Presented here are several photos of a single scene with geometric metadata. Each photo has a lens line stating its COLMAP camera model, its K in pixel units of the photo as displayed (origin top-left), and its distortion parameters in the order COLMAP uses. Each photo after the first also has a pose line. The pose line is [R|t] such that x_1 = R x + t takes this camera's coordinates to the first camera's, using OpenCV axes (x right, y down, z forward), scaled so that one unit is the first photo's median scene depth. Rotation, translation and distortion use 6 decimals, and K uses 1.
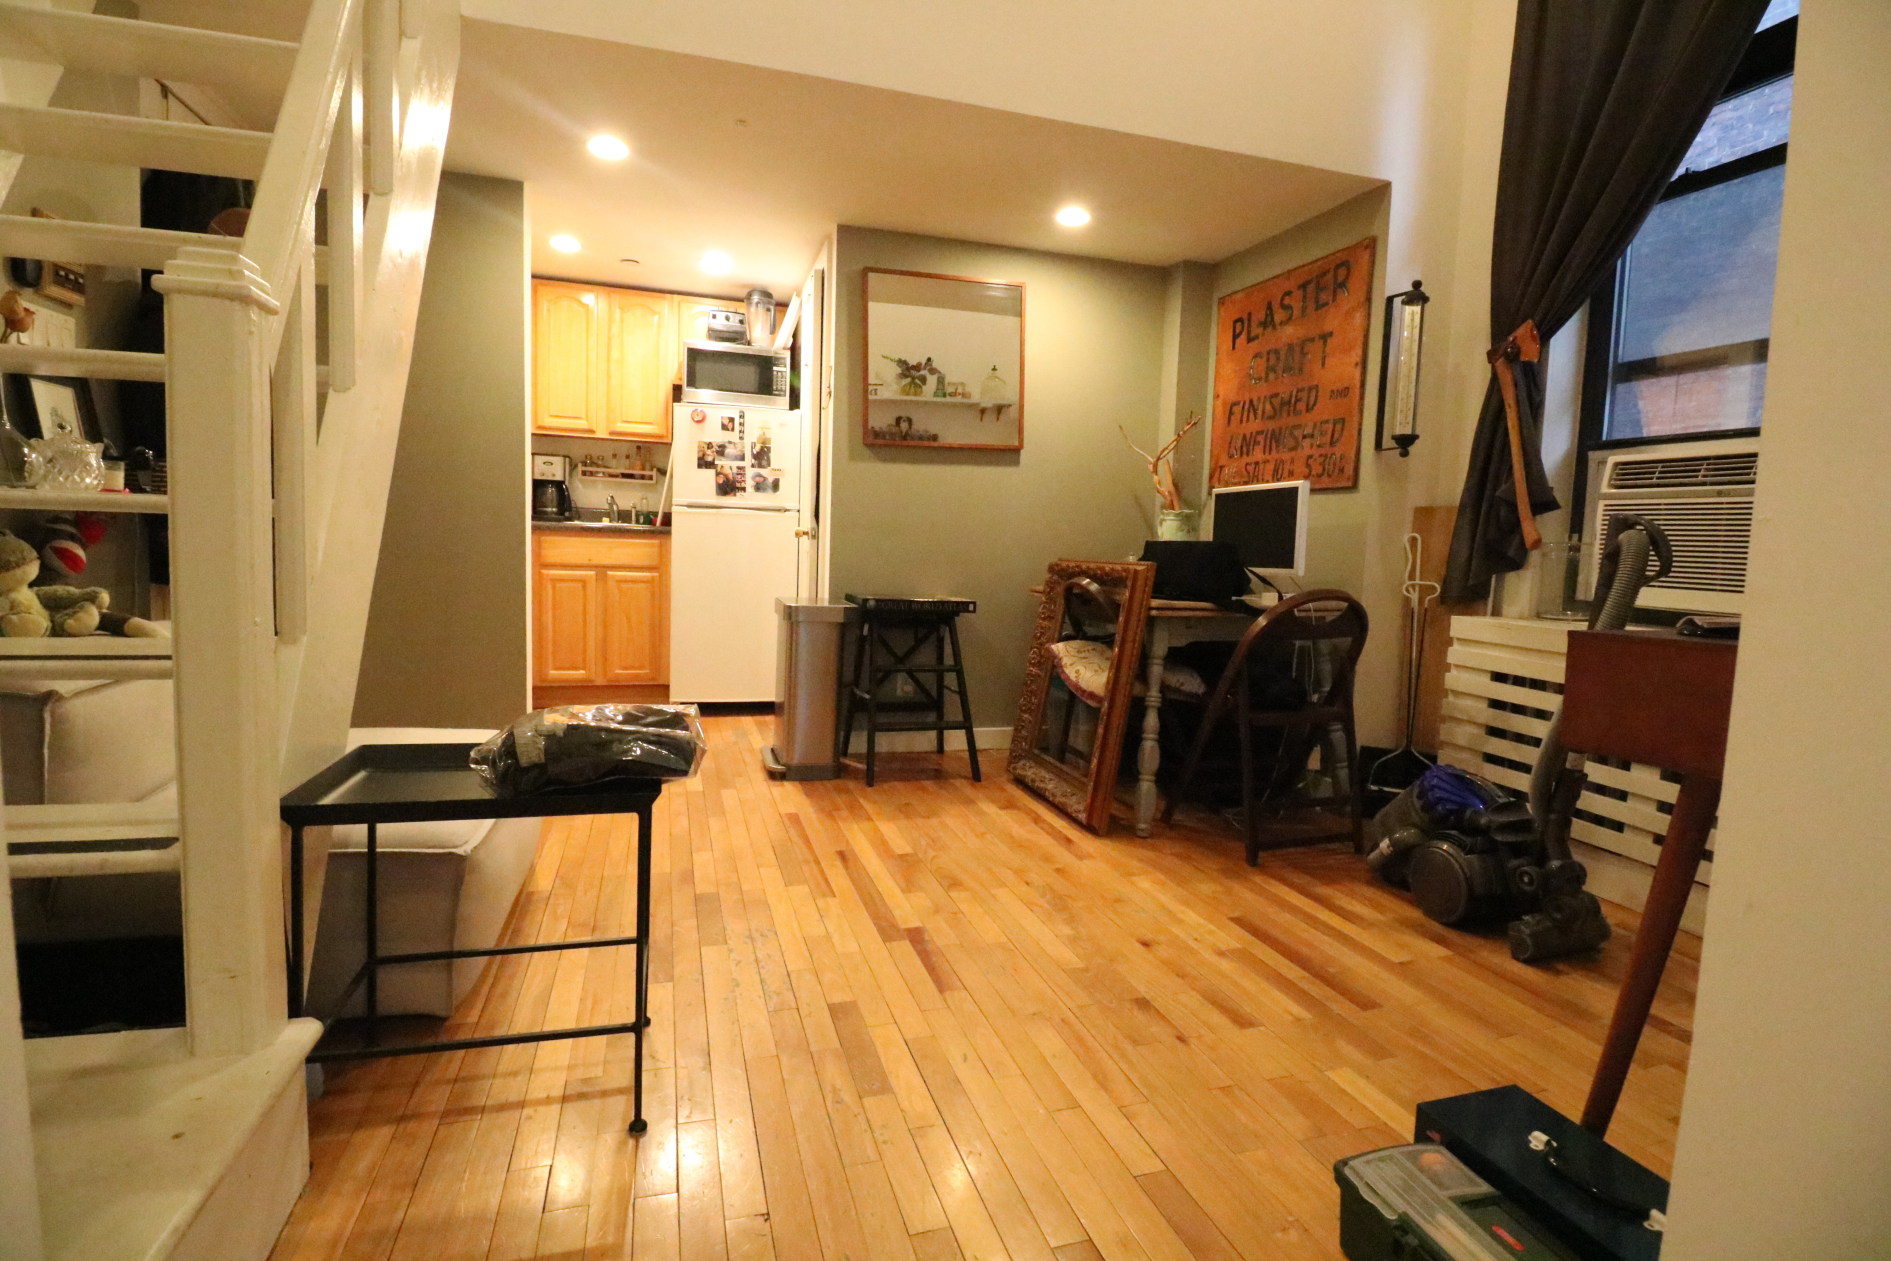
lens RADIAL K [[886.6, 0, 937.7], [0, 886.6, 634.6], [0, 0, 1]] dist [-0.017037, -0.007164]
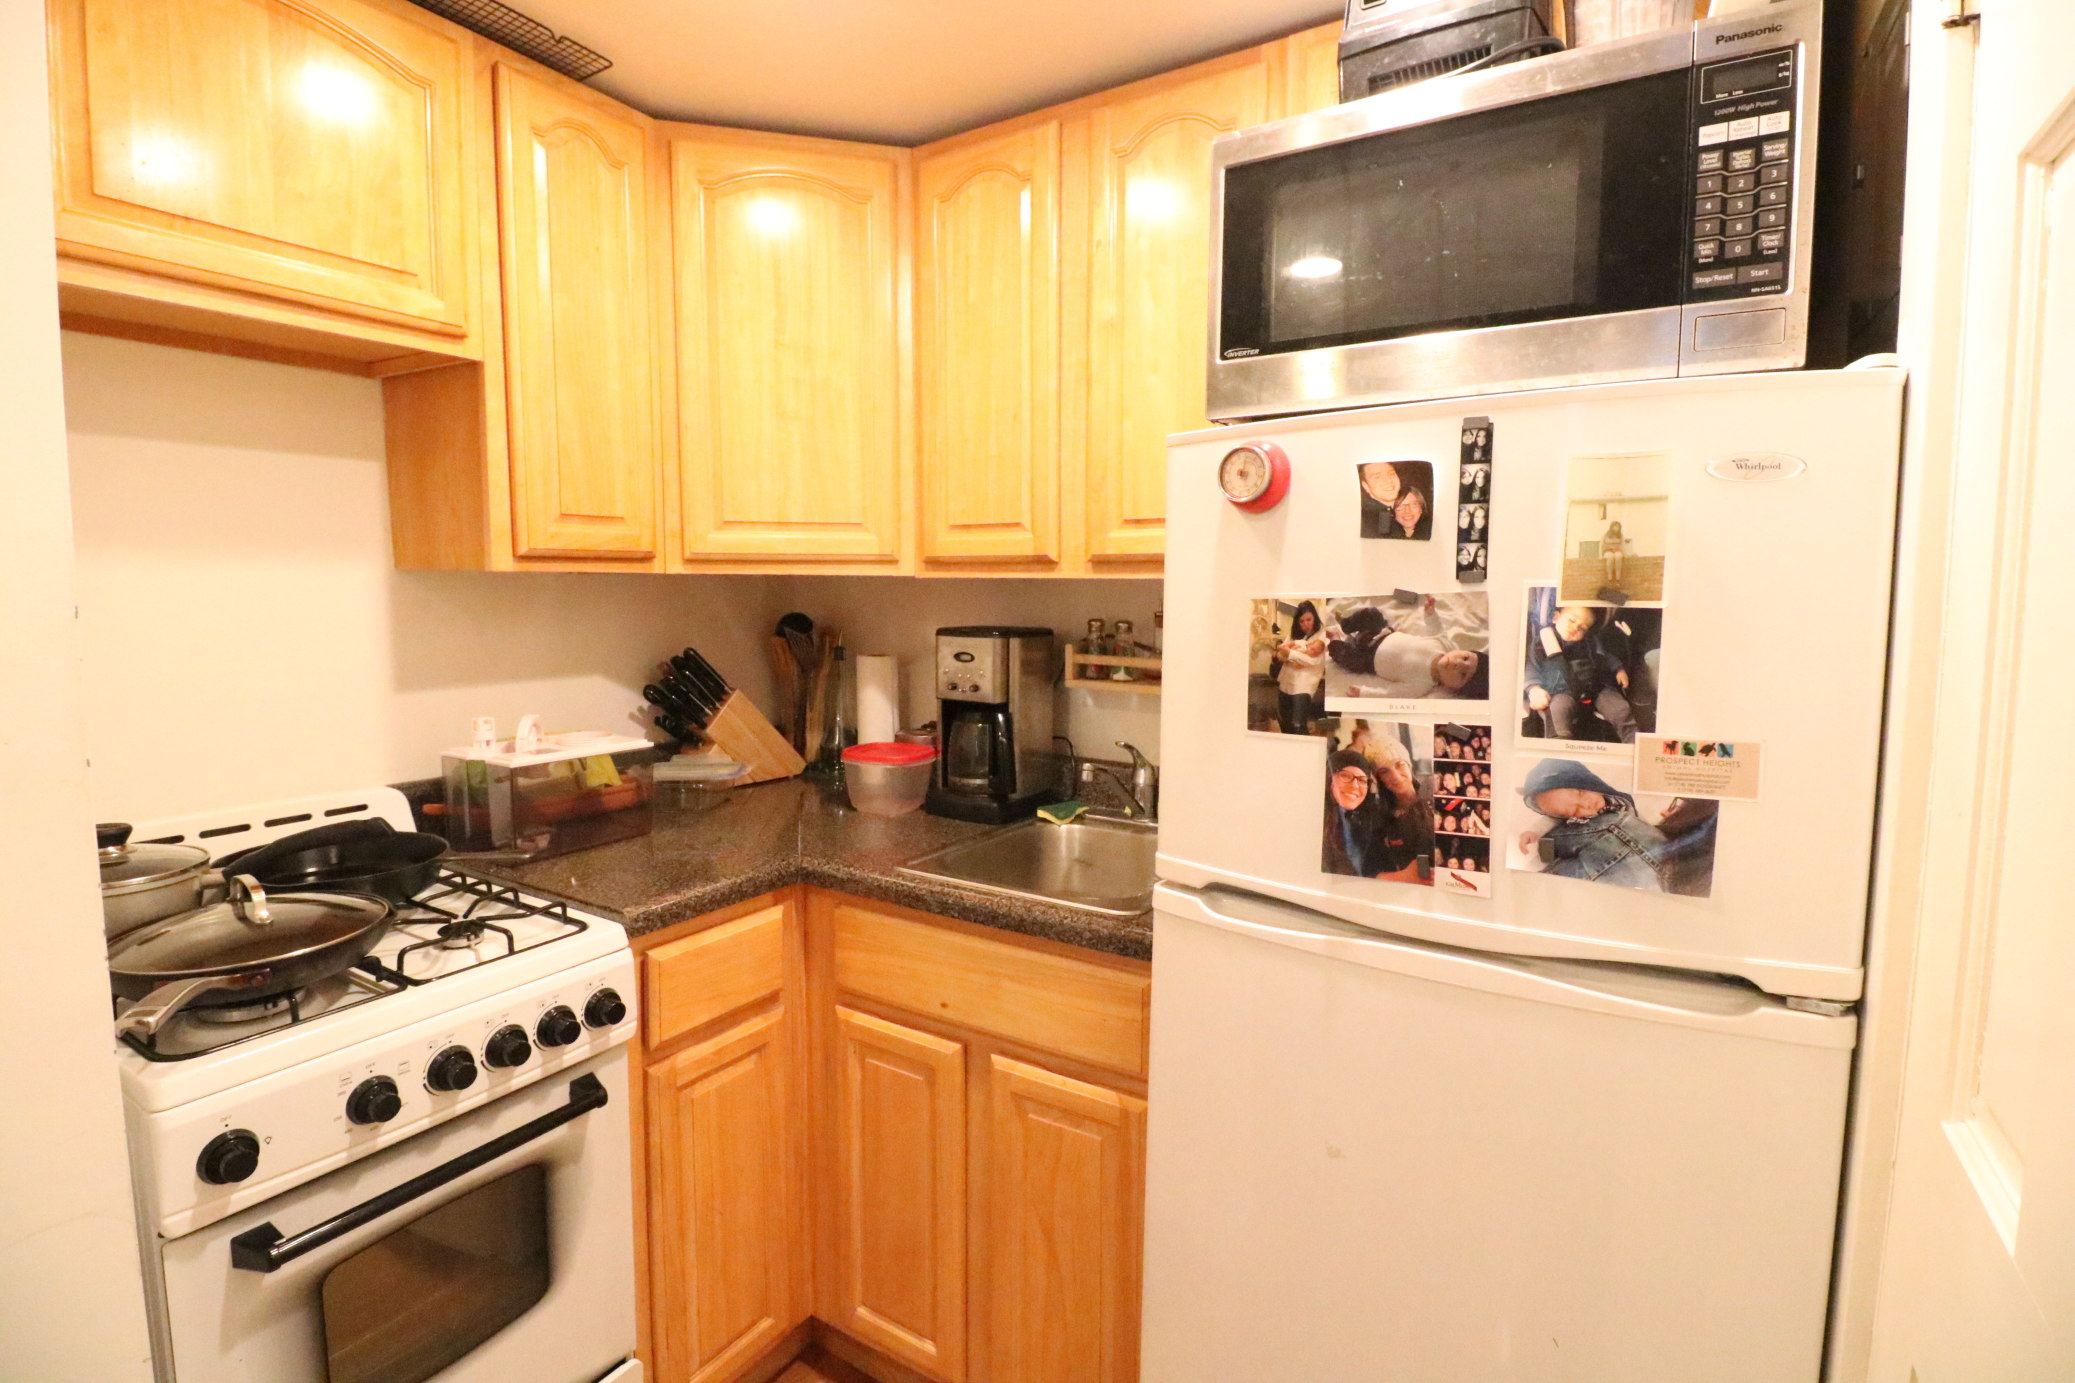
lens RADIAL K [[972.8, 0, 1039.7], [0, 972.8, 674.8], [0, 0, 1]] dist [-0.017037, -0.007164]
pose [[0.662577, 0.026702, -0.748518, -0.131418], [-0.059820, 0.998058, -0.017348, -0.190536], [0.746601, 0.056271, 0.662888, 0.798248]]
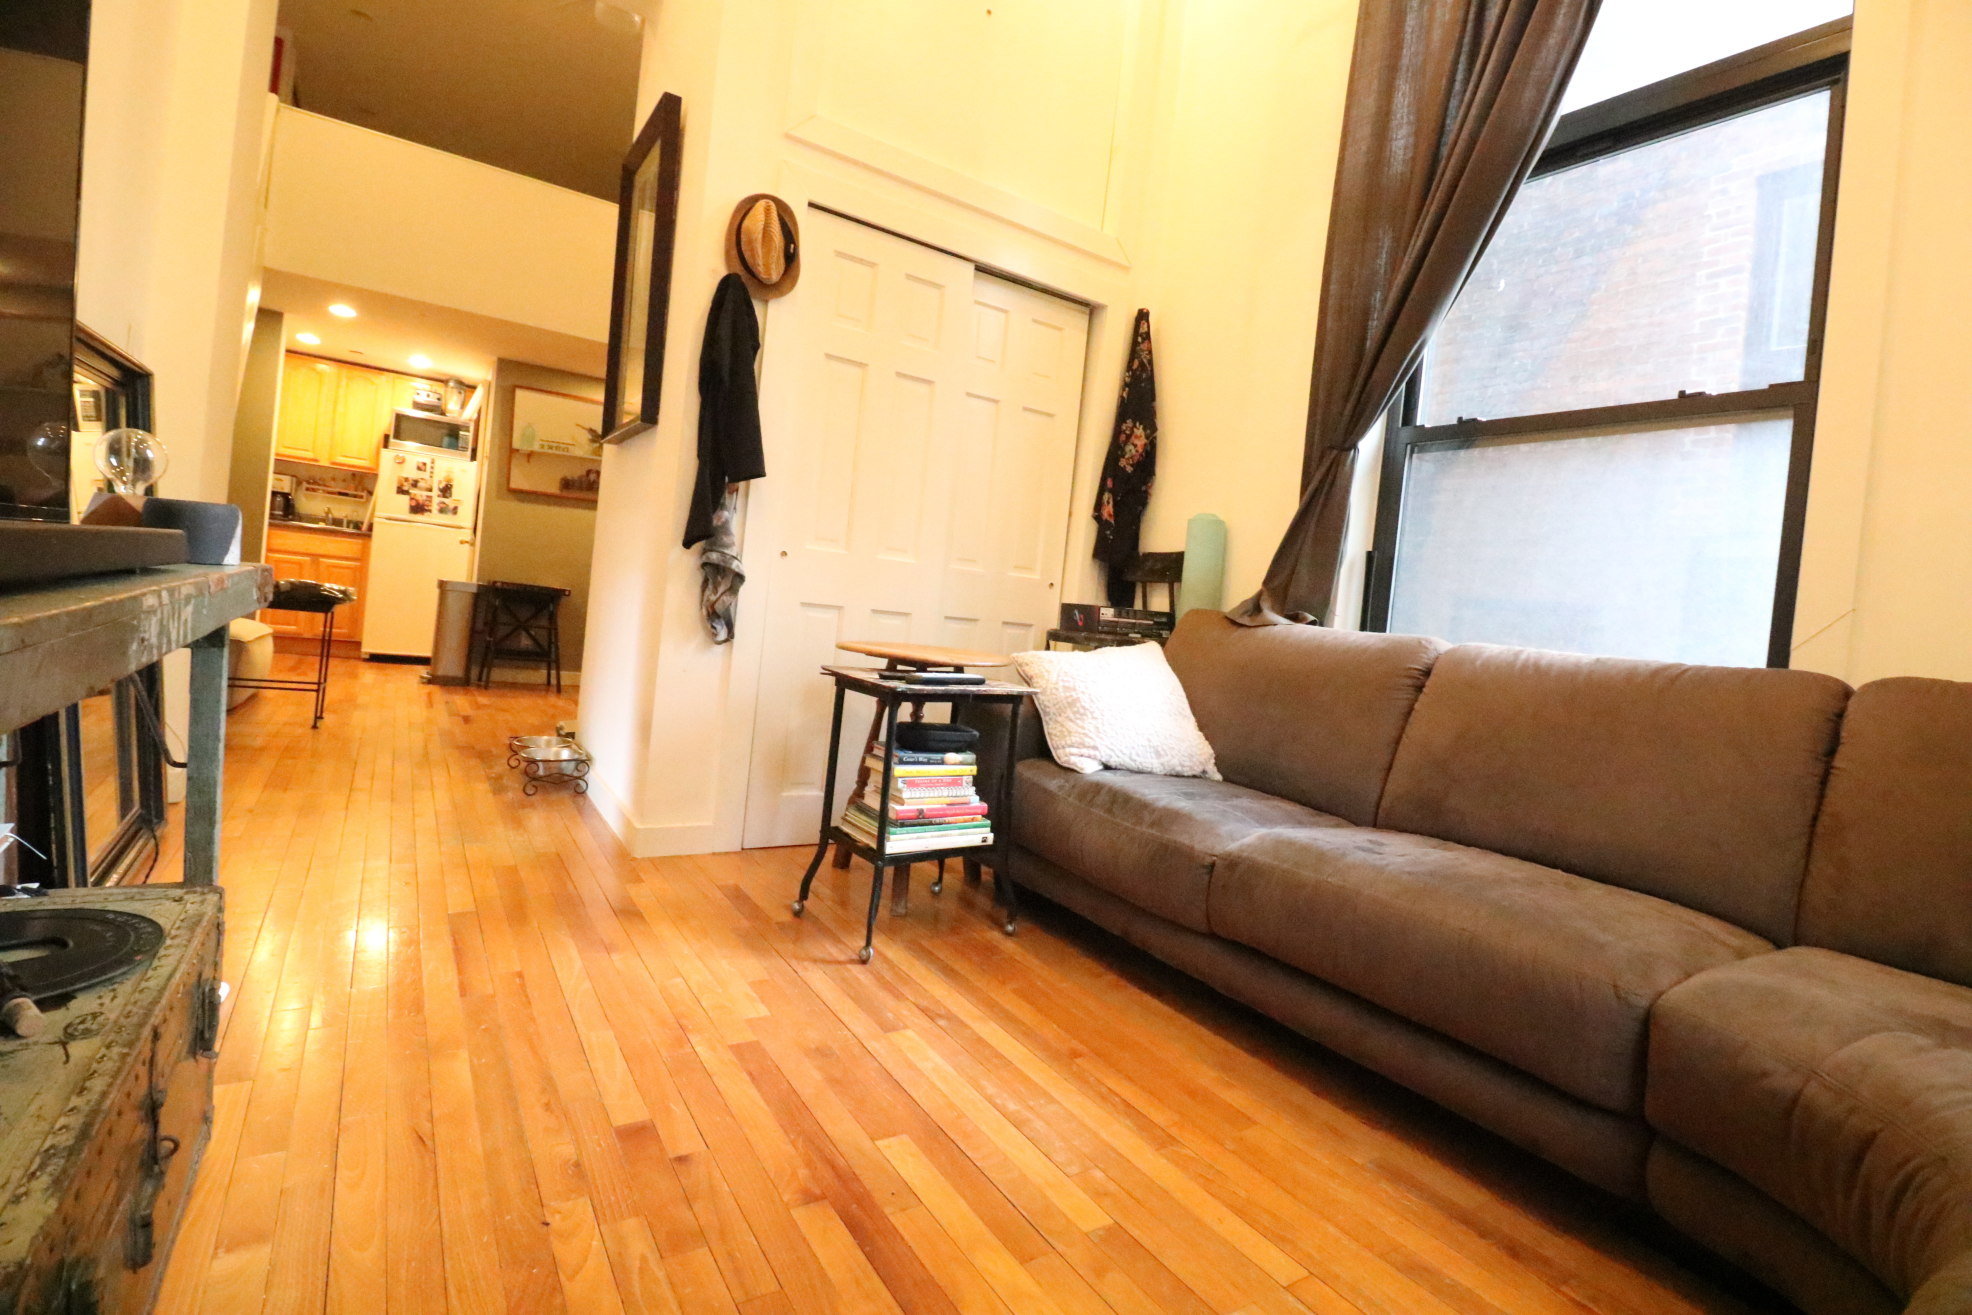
lens RADIAL K [[924.5, 0, 991.9], [0, 924.5, 646.5], [0, 0, 1]] dist [-0.017037, -0.007164]
pose [[0.959230, 0.056962, 0.276828, 0.267407], [-0.040107, 0.997002, -0.066176, 0.124250], [-0.279767, 0.052375, 0.958638, -0.713319]]
